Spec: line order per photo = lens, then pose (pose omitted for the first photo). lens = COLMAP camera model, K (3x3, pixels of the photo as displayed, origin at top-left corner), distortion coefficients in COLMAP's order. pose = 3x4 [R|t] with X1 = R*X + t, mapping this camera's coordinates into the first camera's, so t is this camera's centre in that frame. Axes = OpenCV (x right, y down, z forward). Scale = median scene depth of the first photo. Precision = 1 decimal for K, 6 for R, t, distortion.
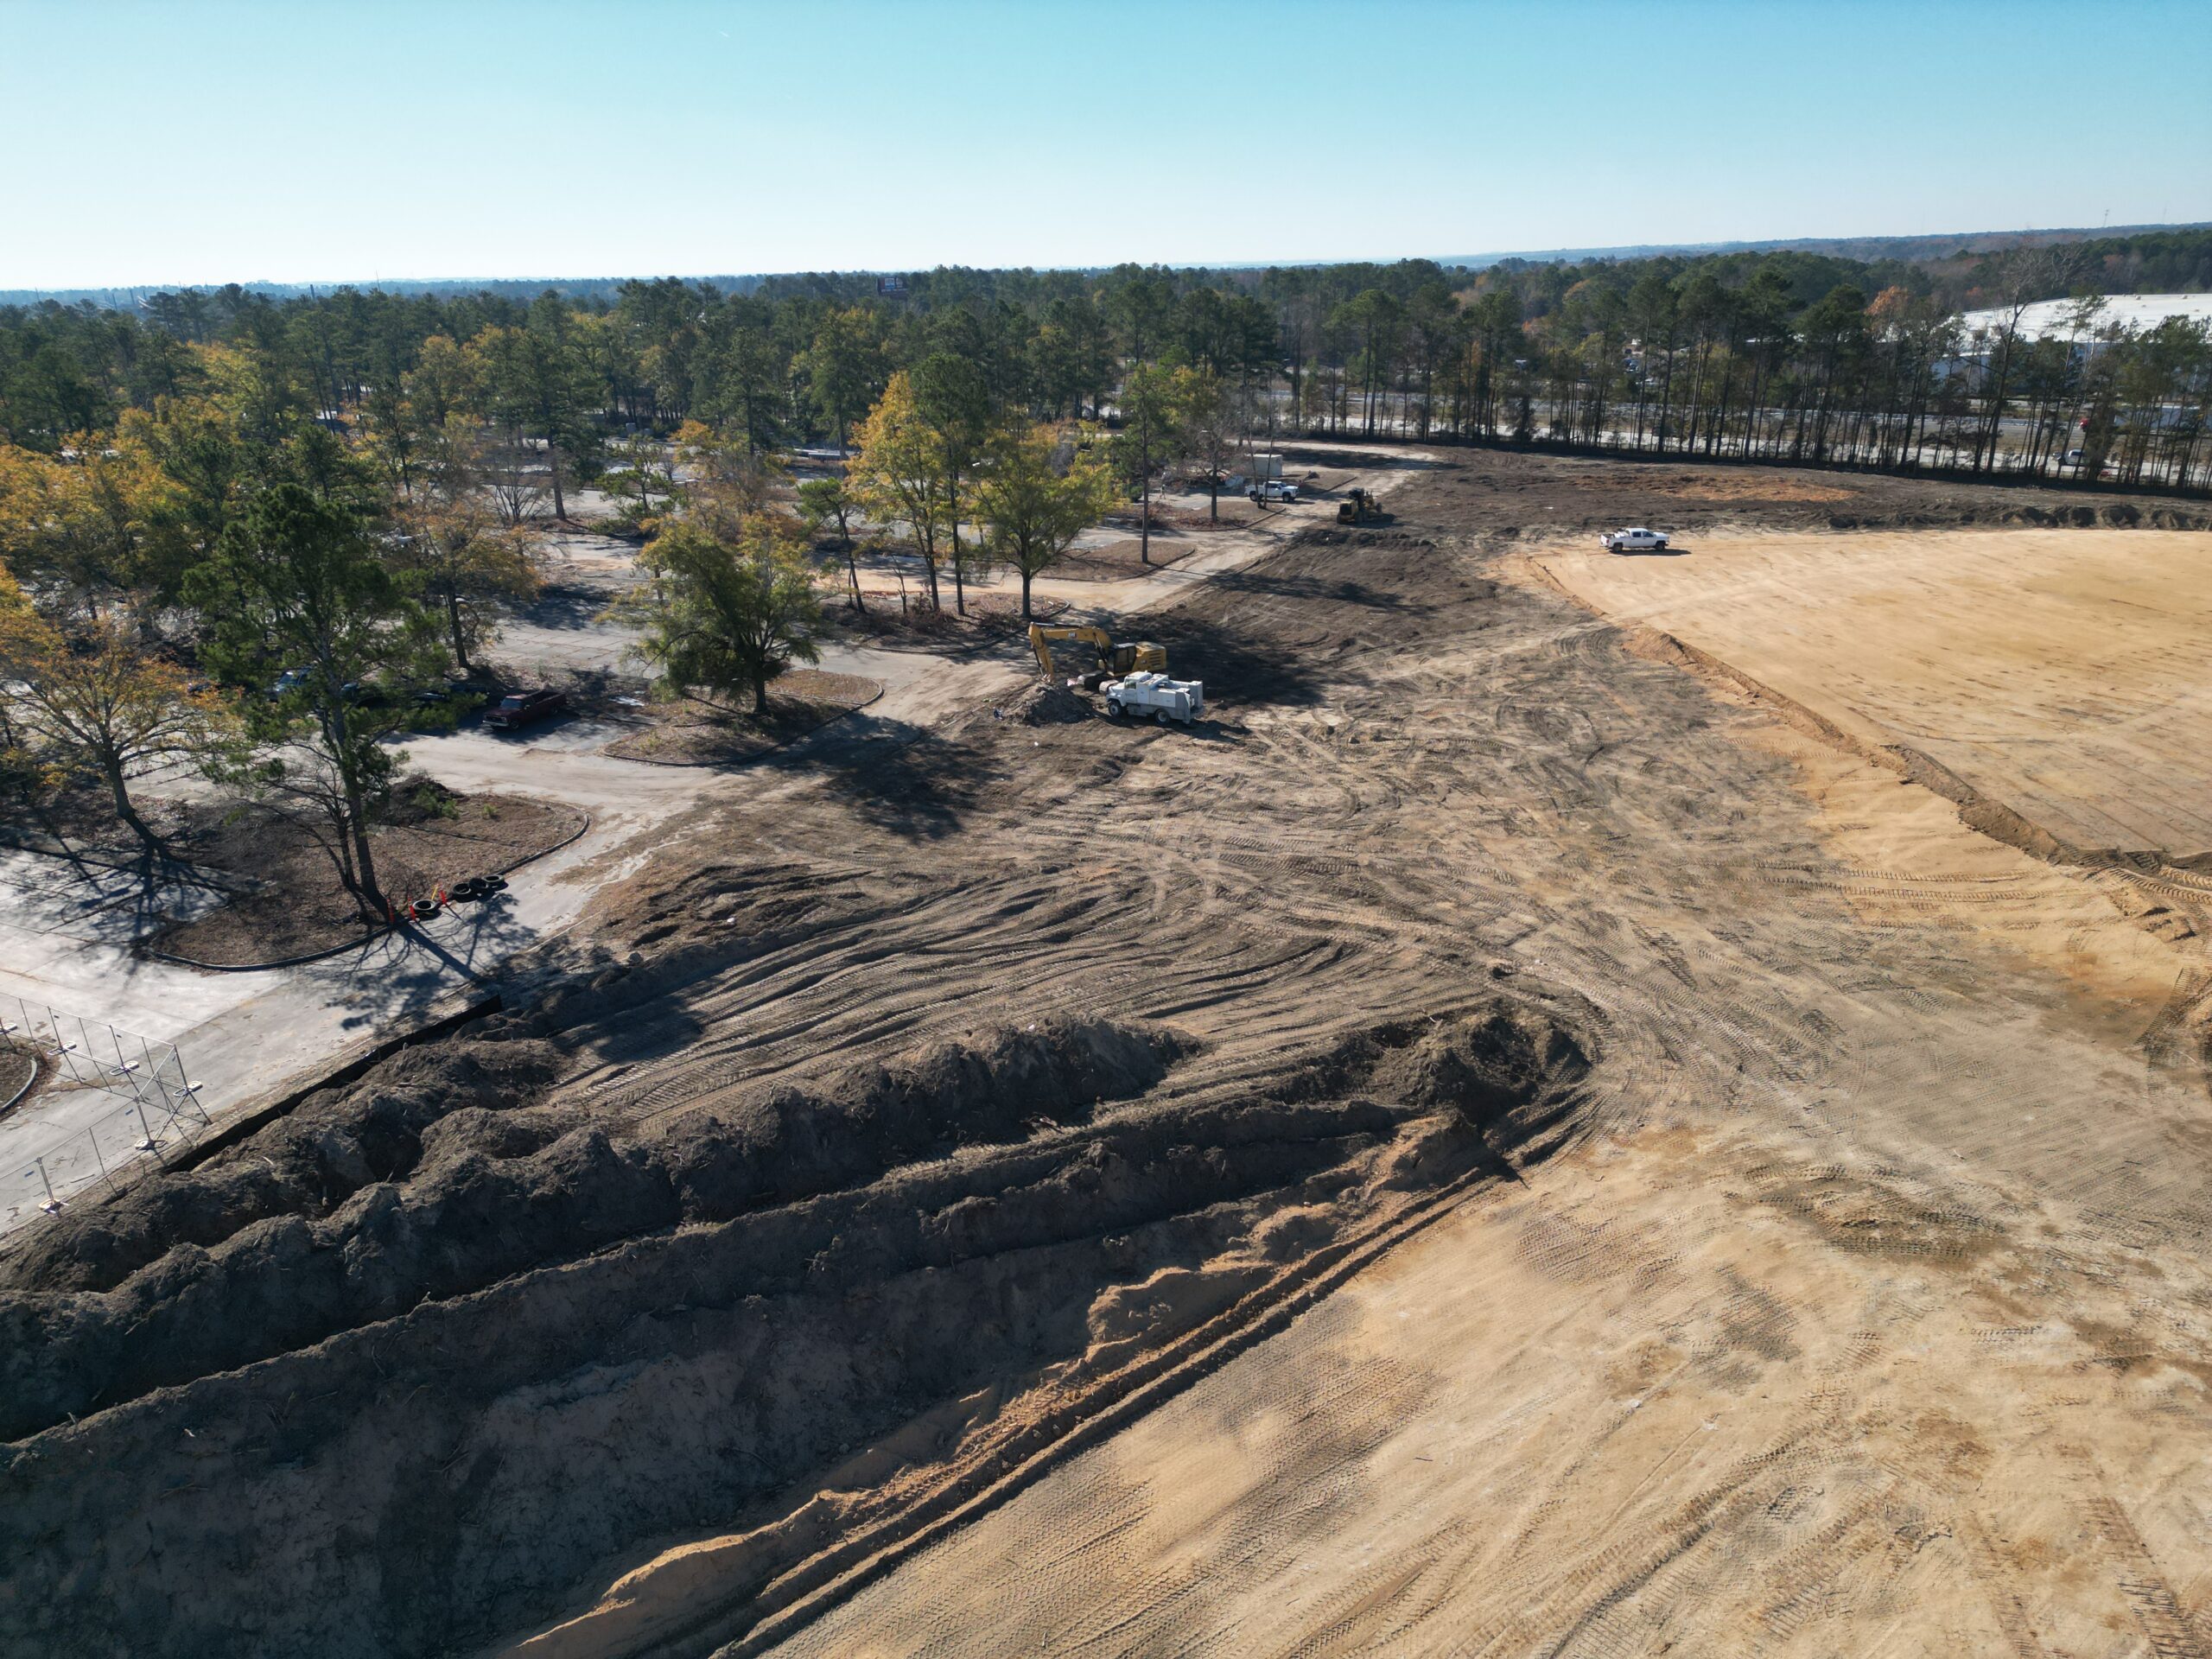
lens RADIAL K [[1535.7, 0, 1109.0], [0, 1535.7, 844.8], [0, 0, 1]] dist [0.084341, -0.082798]
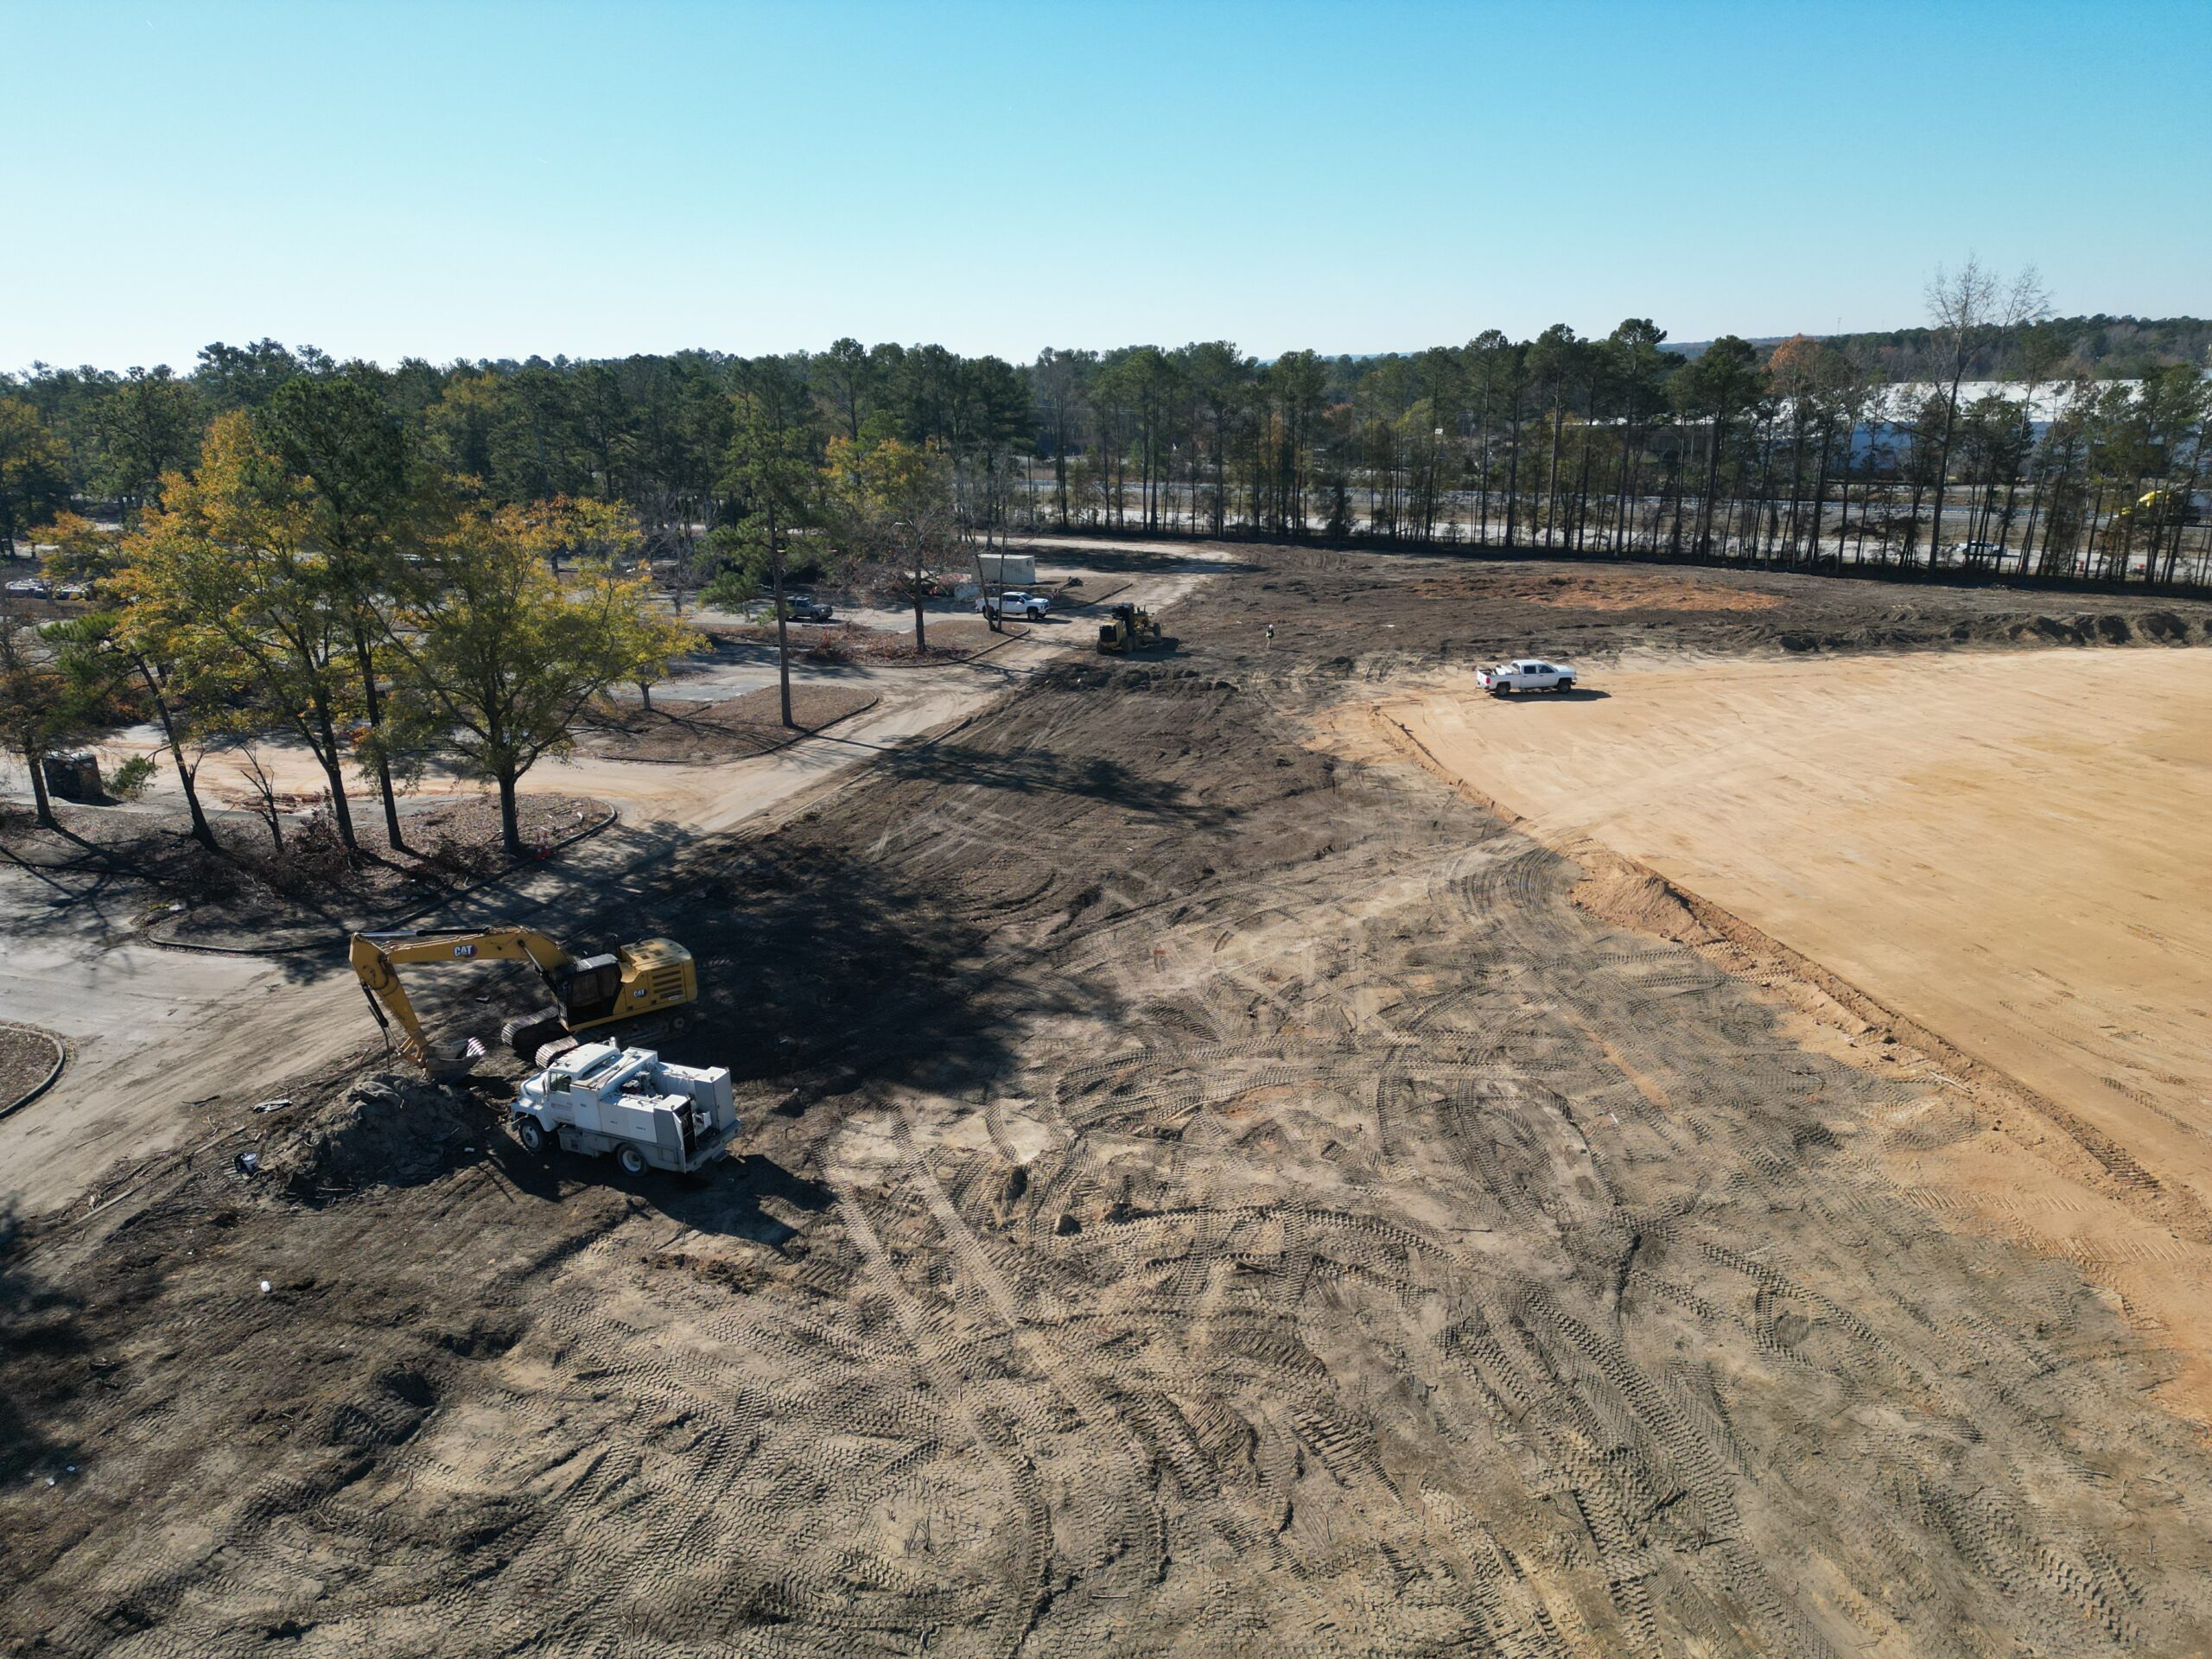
lens RADIAL K [[1535.7, 0, 1099.9], [0, 1535.7, 879.8], [0, 0, 1]] dist [0.084341, -0.082798]
pose [[0.993227, -0.035968, 0.110480, 0.095249], [0.040214, 0.998526, -0.036452, -0.112014], [-0.109006, 0.040648, 0.993210, 0.437023]]
